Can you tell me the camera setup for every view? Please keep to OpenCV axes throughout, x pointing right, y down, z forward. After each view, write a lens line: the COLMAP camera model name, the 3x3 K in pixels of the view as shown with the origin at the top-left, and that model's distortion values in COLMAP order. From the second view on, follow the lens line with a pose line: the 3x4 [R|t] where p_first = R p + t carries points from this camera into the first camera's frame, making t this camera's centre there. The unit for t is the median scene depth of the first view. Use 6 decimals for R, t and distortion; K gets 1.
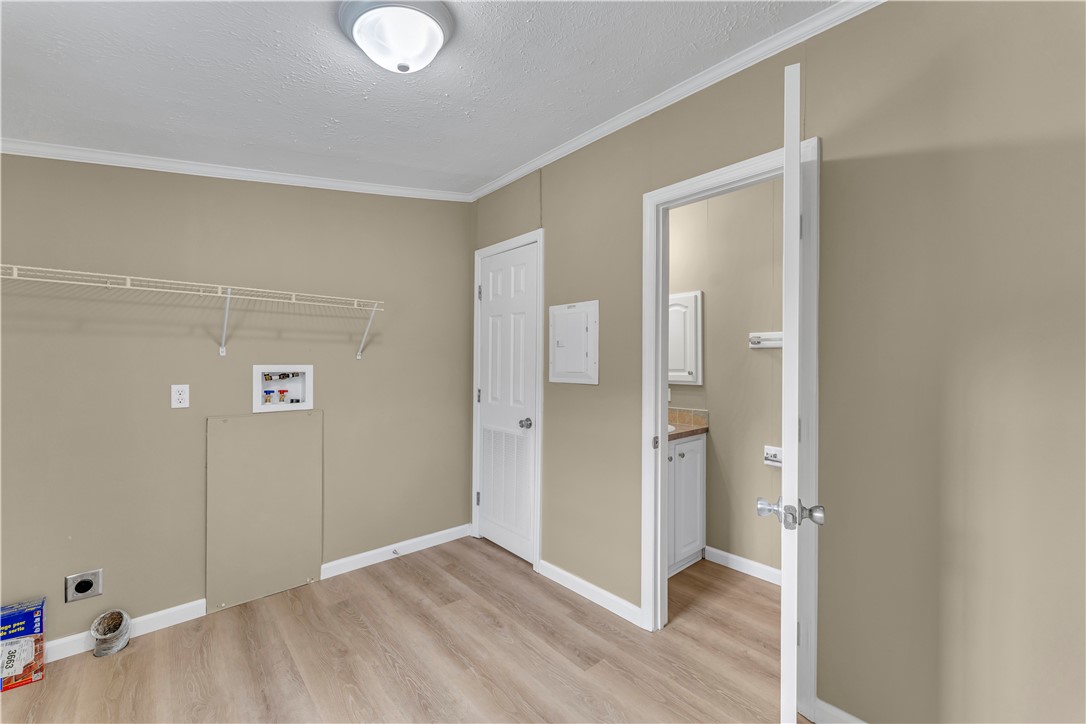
lens RADIAL K [[445.1, 0, 539.9], [0, 445.1, 362.1], [0, 0, 1]] dist [0.003522, 0.000483]
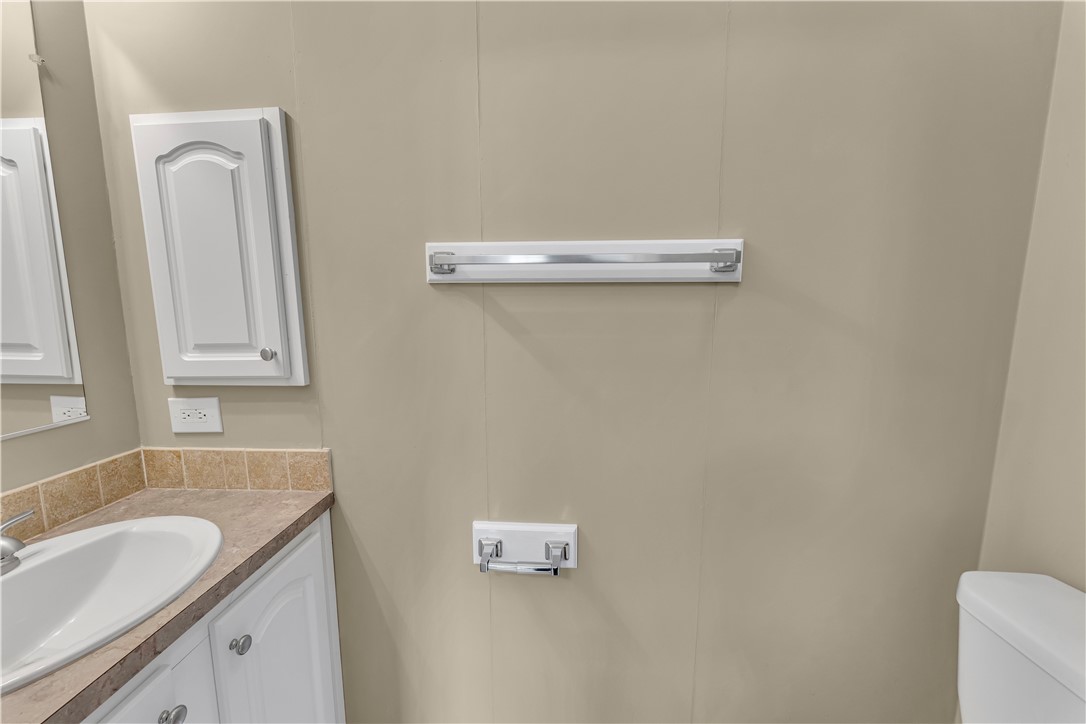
lens RADIAL K [[445.1, 0, 544.8], [0, 445.1, 364.6], [0, 0, 1]] dist [0.003522, 0.000483]
pose [[0.717944, -0.104945, 0.688145, 0.253453], [0.011423, 0.990213, 0.139094, -0.013681], [-0.696007, -0.092001, 0.712116, 0.603344]]
